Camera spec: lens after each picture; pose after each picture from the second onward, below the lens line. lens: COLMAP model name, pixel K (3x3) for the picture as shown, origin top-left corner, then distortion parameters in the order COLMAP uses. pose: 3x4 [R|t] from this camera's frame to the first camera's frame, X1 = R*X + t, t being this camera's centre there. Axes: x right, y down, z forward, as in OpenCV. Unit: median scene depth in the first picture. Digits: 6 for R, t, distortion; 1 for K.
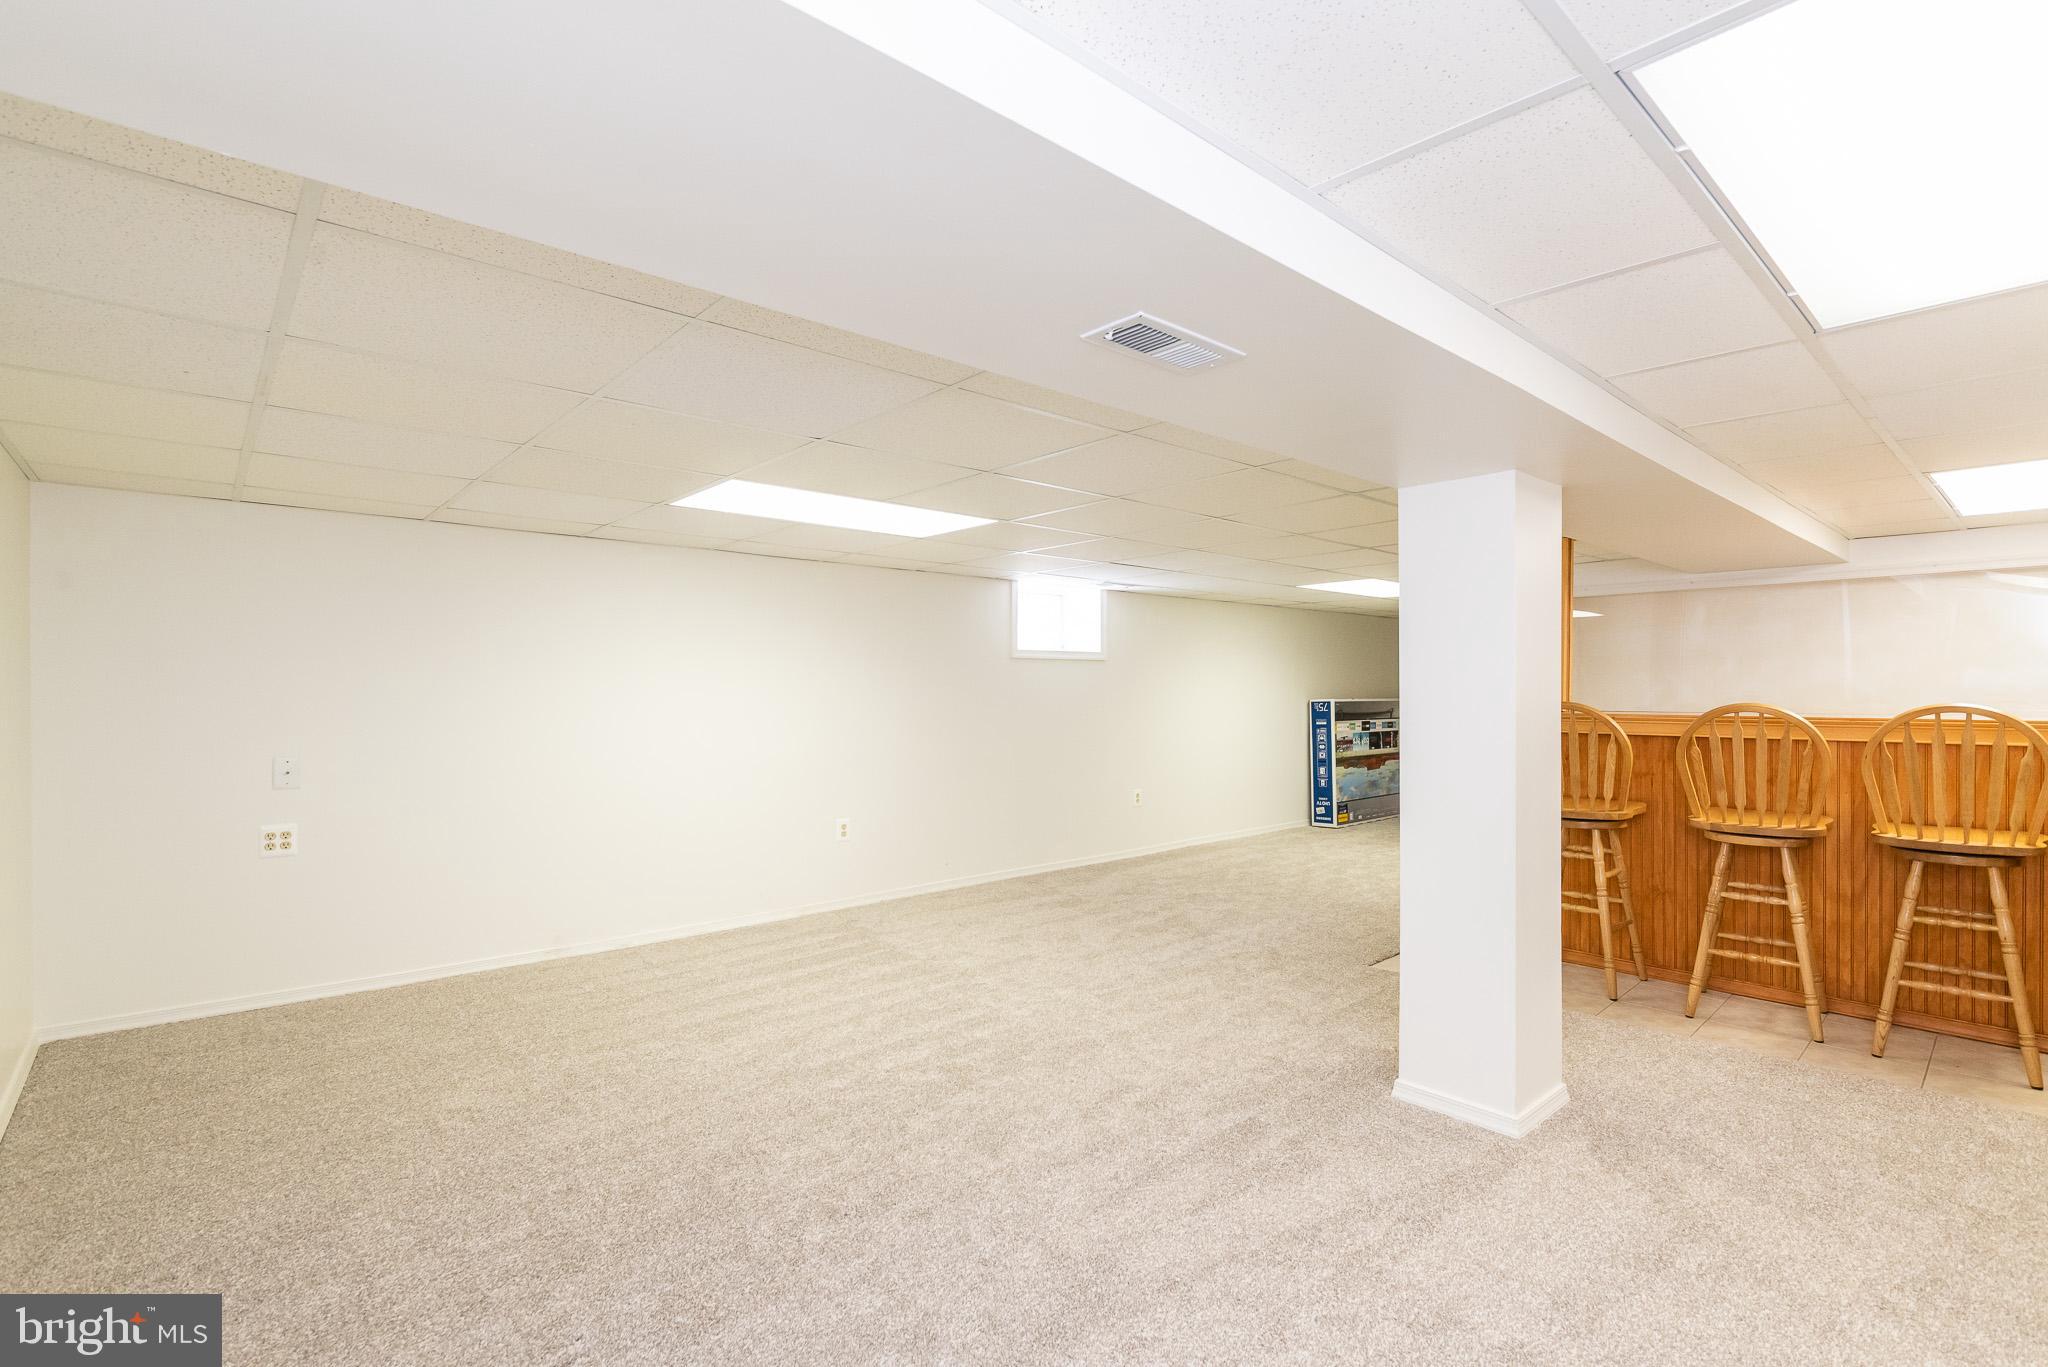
lens RADIAL K [[926.6, 0, 1030.7], [0, 926.6, 704.3], [0, 0, 1]] dist [-0.009136, -0.000707]
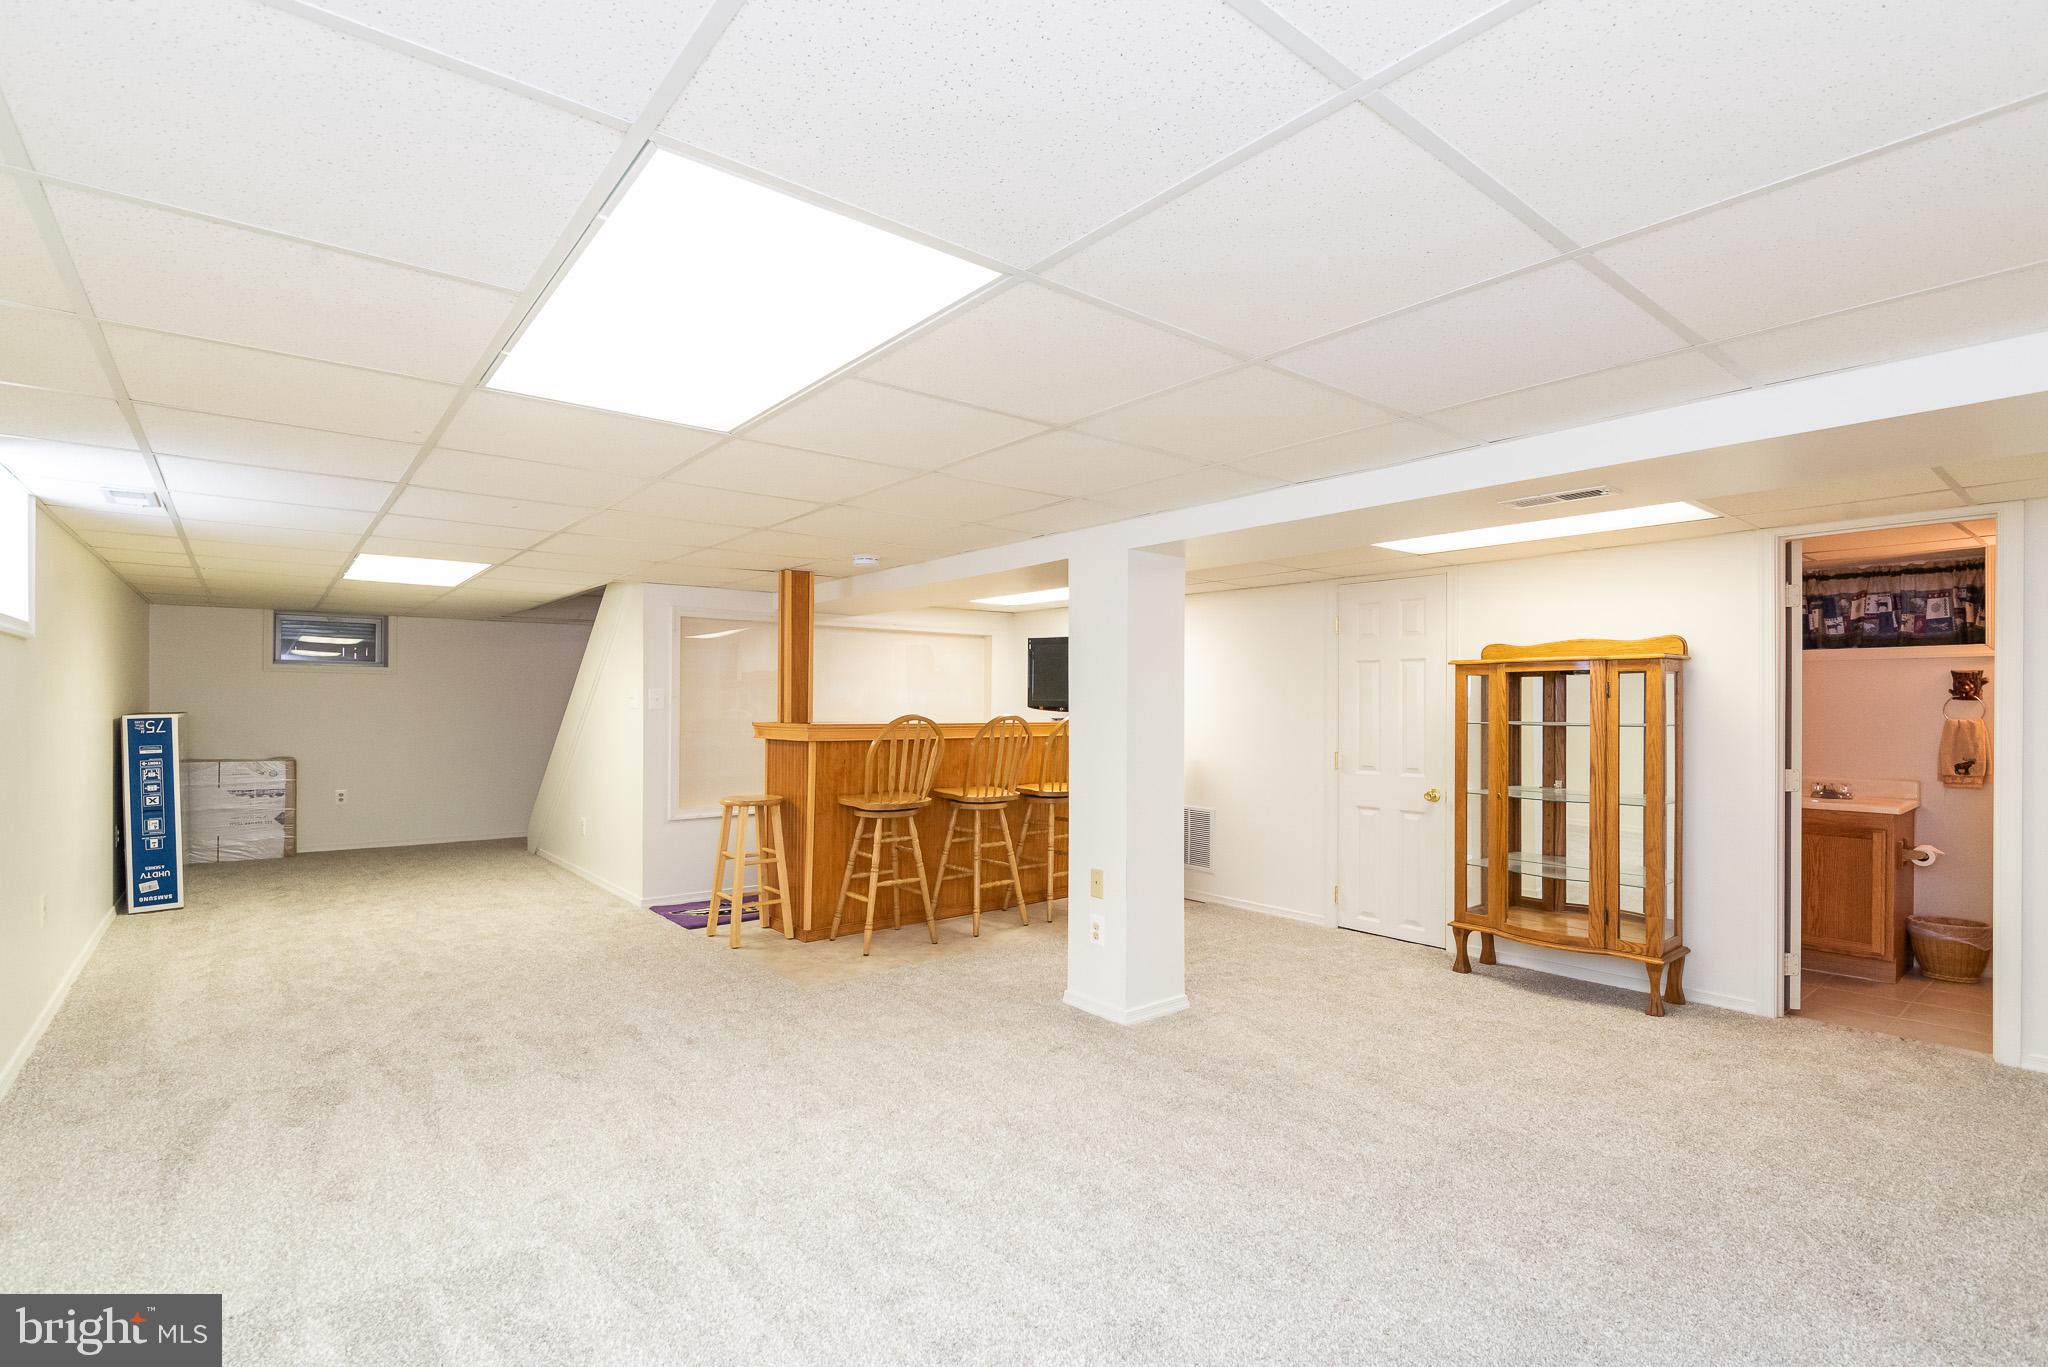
lens RADIAL K [[926.6, 0, 1018.7], [0, 926.6, 690.0], [0, 0, 1]] dist [-0.009136, -0.000707]
pose [[0.063278, 0.018990, 0.997815, -0.606449], [0.010236, 0.999754, -0.019676, -0.008387], [-0.997943, 0.011458, 0.063068, 0.722420]]
